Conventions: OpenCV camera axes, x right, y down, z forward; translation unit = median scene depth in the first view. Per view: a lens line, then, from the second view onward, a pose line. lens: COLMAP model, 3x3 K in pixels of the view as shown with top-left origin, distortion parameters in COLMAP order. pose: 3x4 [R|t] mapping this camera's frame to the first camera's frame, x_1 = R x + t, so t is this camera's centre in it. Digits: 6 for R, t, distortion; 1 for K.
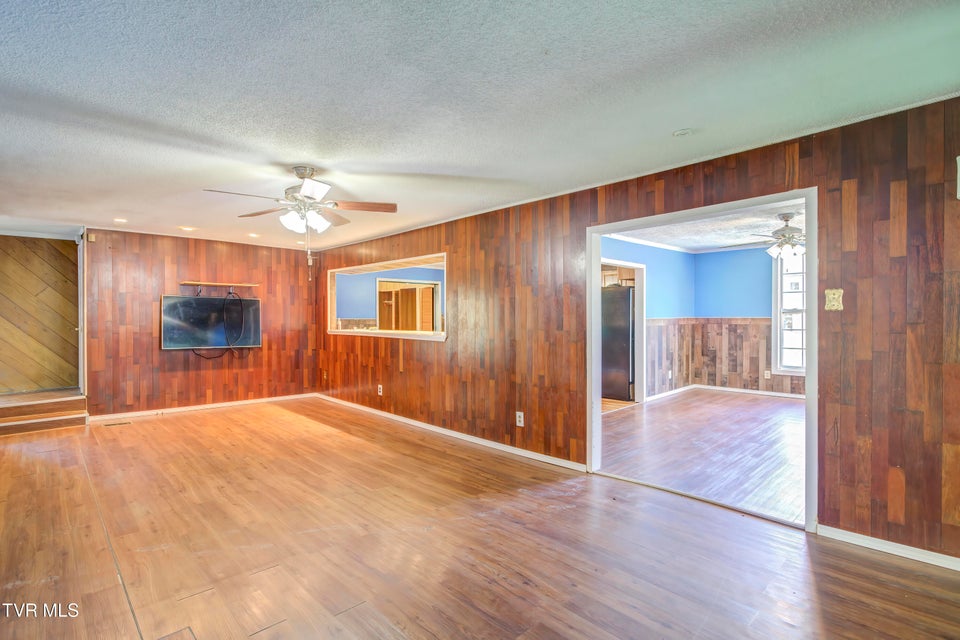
lens RADIAL K [[466.7, 0, 481.3], [0, 466.7, 319.2], [0, 0, 1]] dist [-0.003779, 0.000138]
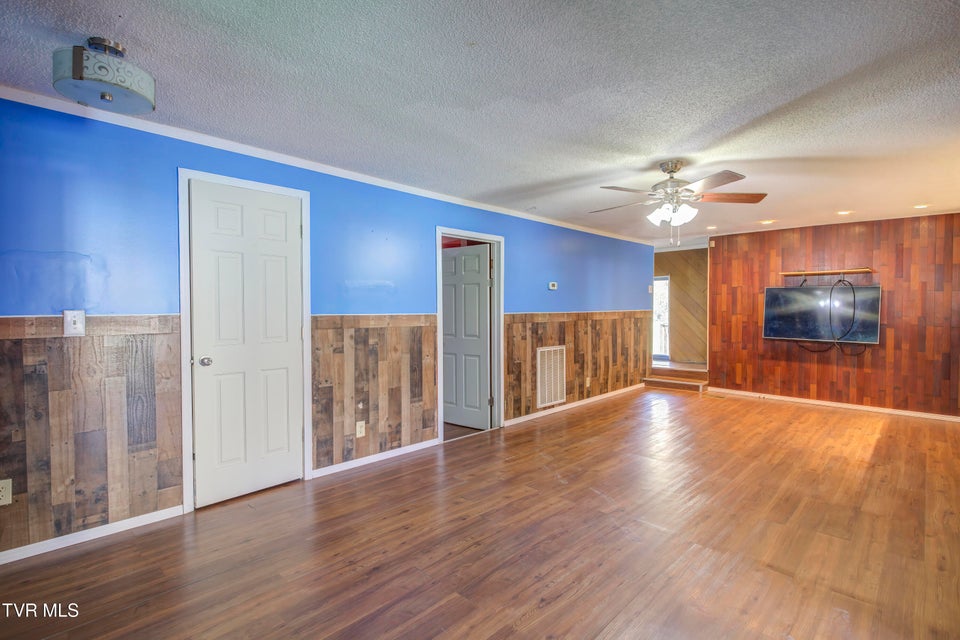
lens RADIAL K [[464.9, 0, 477.7], [0, 464.9, 318.9], [0, 0, 1]] dist [-0.006677, 0.000063]
pose [[0.034004, 0.022841, -0.999161, 0.455526], [-0.003720, 0.999735, 0.022728, -0.001267], [0.999415, 0.002944, 0.034079, 0.389222]]
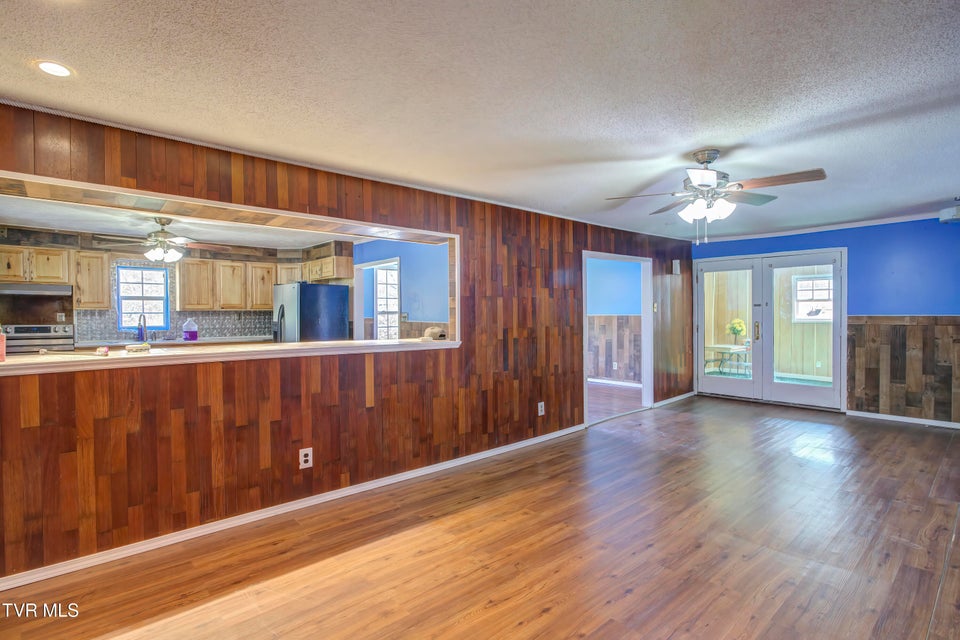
lens RADIAL K [[466.7, 0, 481.3], [0, 466.7, 319.2], [0, 0, 1]] dist [-0.003779, 0.000138]
pose [[0.038044, -0.004601, 0.999265, -0.943618], [0.014871, 0.999881, 0.004038, -0.003114], [-0.999165, 0.014706, 0.038108, 1.014082]]
